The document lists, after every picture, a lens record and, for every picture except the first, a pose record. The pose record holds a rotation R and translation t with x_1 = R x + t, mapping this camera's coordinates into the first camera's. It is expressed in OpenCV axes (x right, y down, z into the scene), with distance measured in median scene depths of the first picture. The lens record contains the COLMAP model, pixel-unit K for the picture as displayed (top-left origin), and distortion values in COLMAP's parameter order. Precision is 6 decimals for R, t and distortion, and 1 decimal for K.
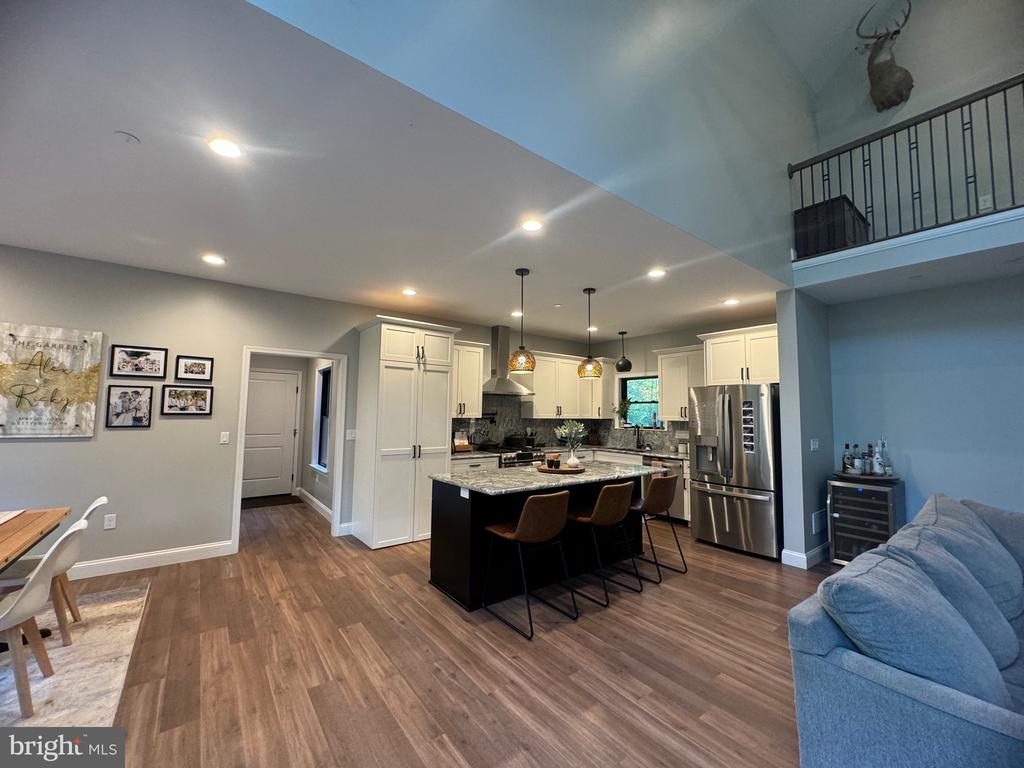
lens RADIAL K [[408.3, 0, 512.0], [0, 408.3, 384.0], [0, 0, 1]] dist [-0.001114, 0.000000]
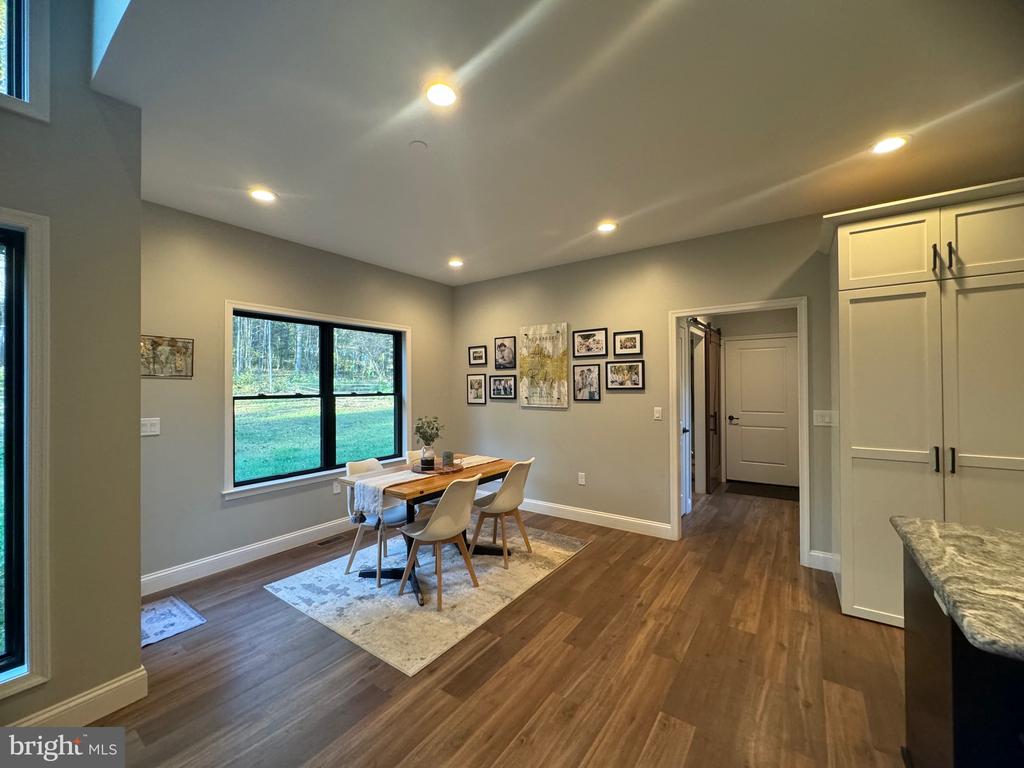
lens RADIAL K [[408.3, 0, 512.0], [0, 408.3, 384.0], [0, 0, 1]] dist [-0.001114, 0.000000]
pose [[0.291744, -0.022000, -0.956244, 0.106840], [0.078731, 0.996895, 0.001085, 0.041301], [0.953251, -0.075602, 0.292570, 0.460318]]
